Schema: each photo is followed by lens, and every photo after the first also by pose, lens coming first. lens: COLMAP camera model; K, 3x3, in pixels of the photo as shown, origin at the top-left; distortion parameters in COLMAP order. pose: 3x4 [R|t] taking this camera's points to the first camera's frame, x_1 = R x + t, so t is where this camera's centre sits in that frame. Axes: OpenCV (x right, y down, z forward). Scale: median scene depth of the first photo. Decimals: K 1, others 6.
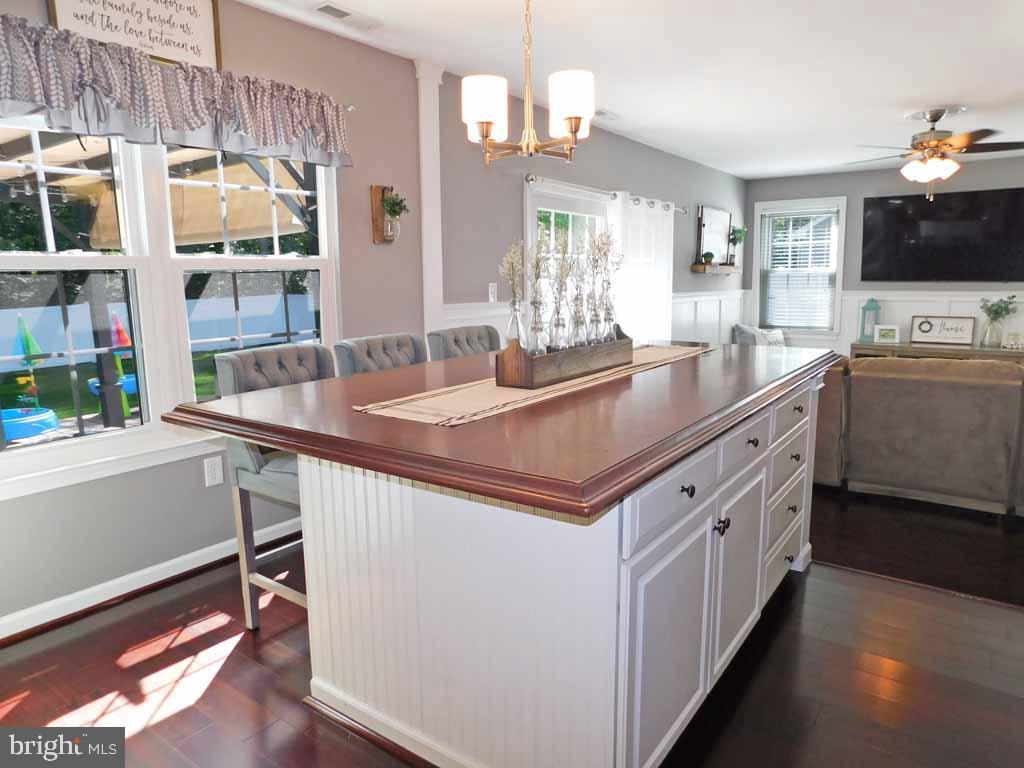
lens RADIAL K [[675.2, 0, 518.4], [0, 675.2, 389.1], [0, 0, 1]] dist [-0.026082, 0.011600]
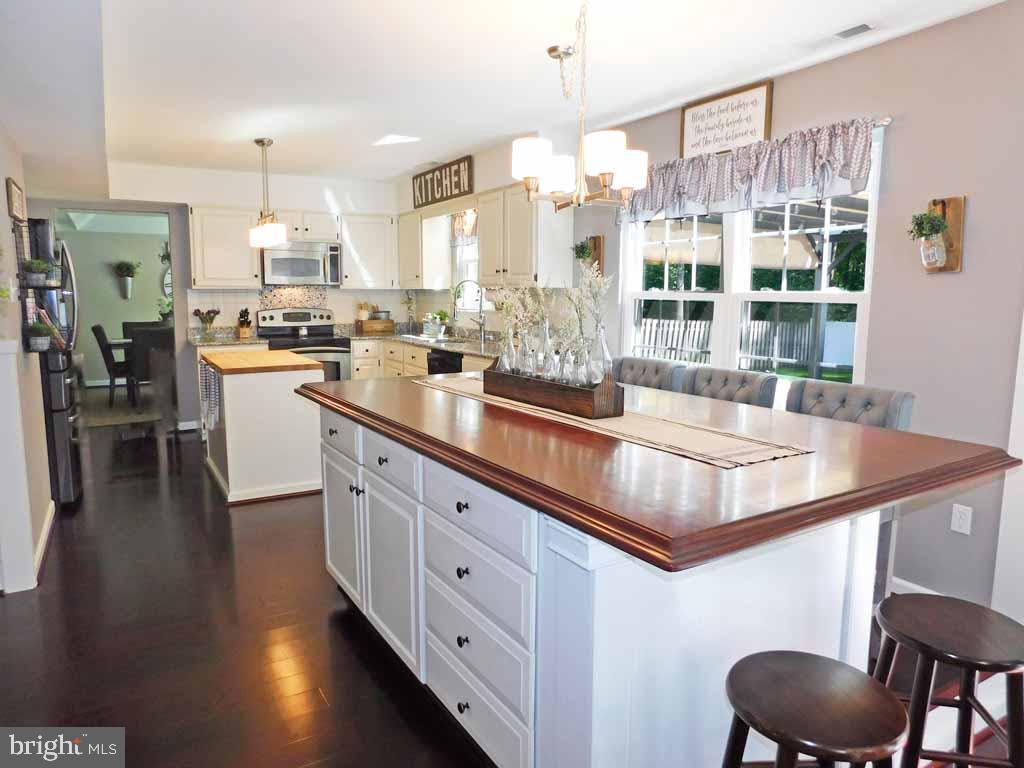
lens RADIAL K [[675.2, 0, 515.2], [0, 675.2, 380.1], [0, 0, 1]] dist [-0.026082, 0.011600]
pose [[-0.393274, 0.128075, -0.910457, 0.950881], [-0.162385, 0.965008, 0.205892, -0.241211], [0.904968, 0.228816, -0.358715, 1.170091]]
